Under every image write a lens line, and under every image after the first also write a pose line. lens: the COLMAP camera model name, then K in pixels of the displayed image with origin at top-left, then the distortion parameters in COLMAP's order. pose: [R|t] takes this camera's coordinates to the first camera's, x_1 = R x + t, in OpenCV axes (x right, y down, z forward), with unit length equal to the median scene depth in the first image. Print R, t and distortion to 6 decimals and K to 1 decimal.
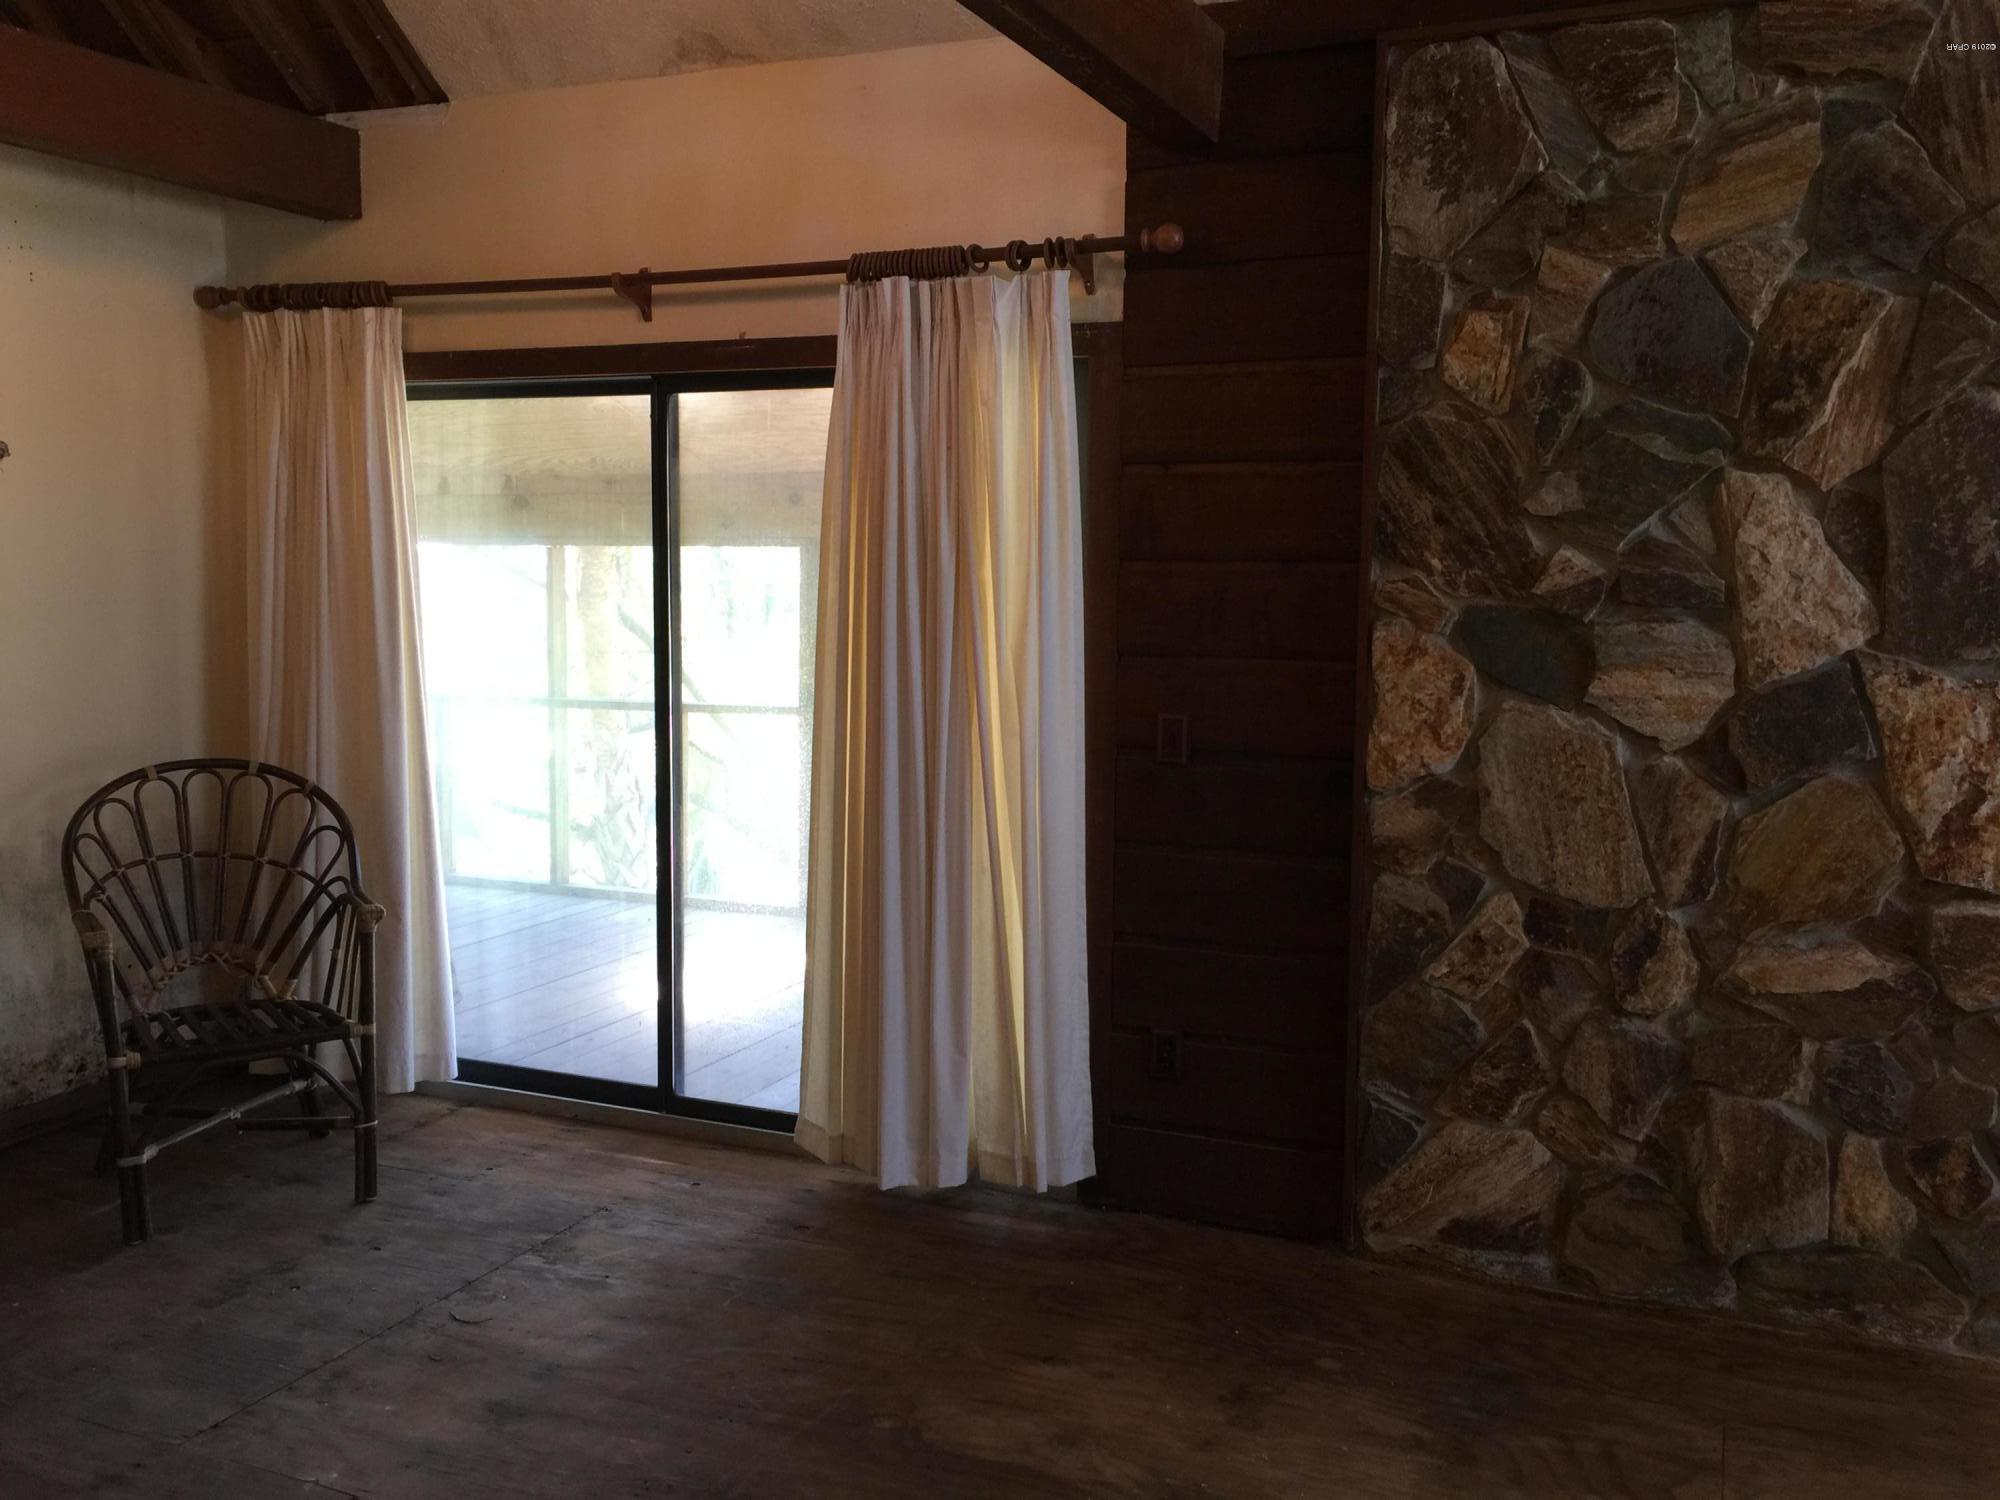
lens RADIAL K [[1720.6, 0, 1000.0], [0, 1720.6, 750.0], [0, 0, 1]] dist [0.096502, -0.130873]
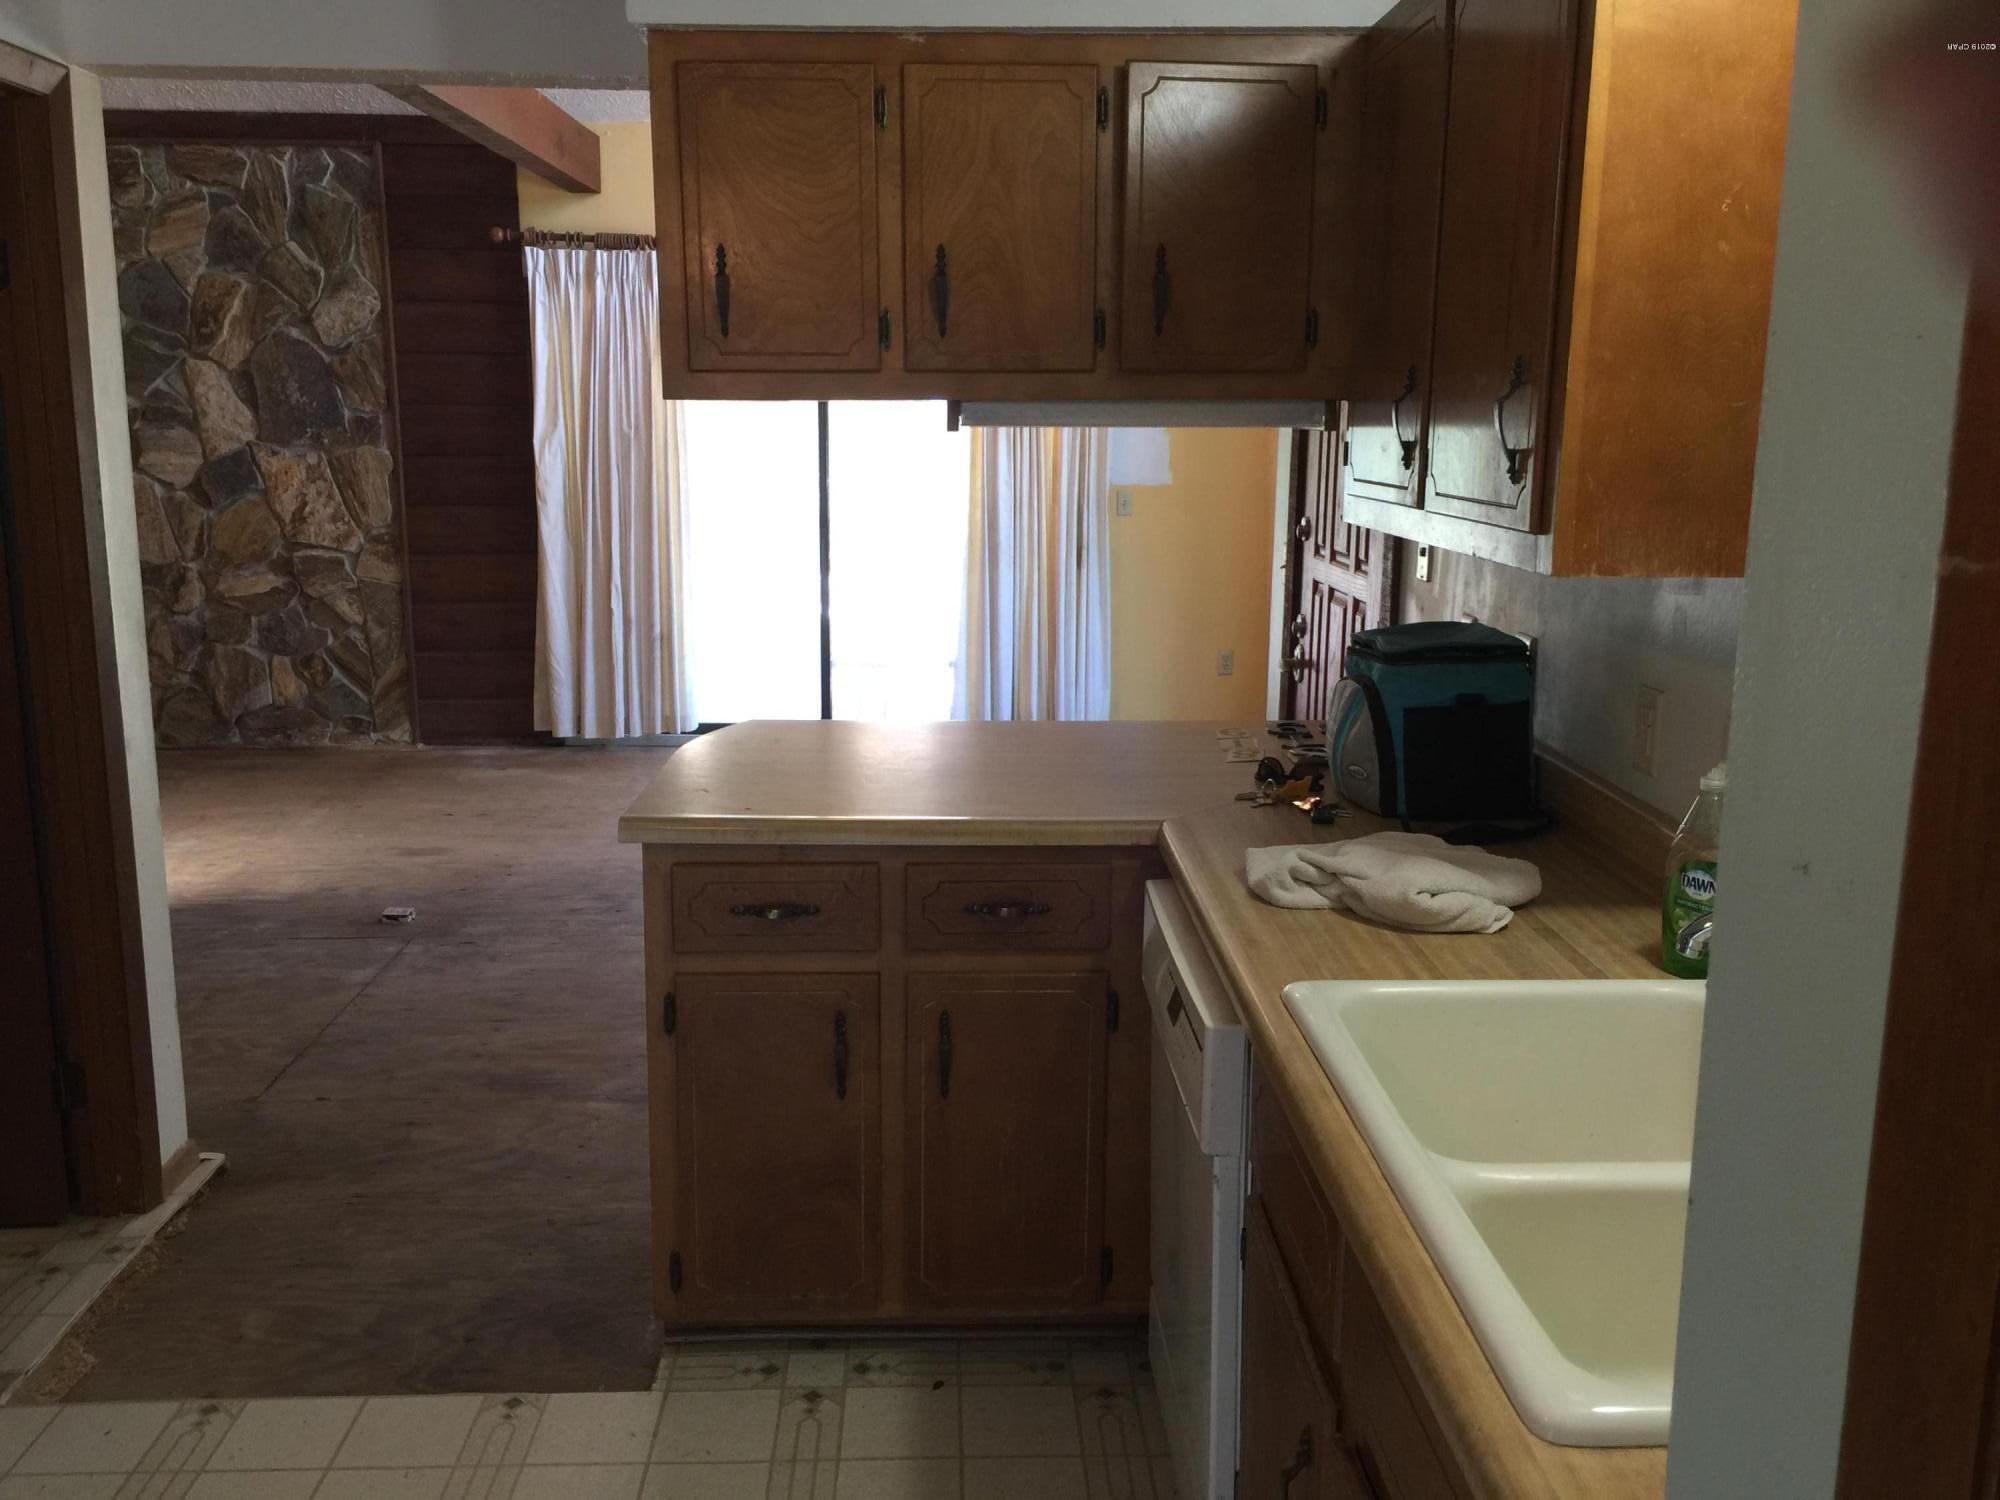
lens RADIAL K [[1714.8, 0, 988.7], [0, 1714.8, 735.4], [0, 0, 1]] dist [0.083341, -0.104808]
pose [[0.904784, -0.084733, 0.417356, 0.377900], [0.046236, 0.993758, 0.101522, 0.136804], [-0.423353, -0.072559, 0.903055, -1.456544]]
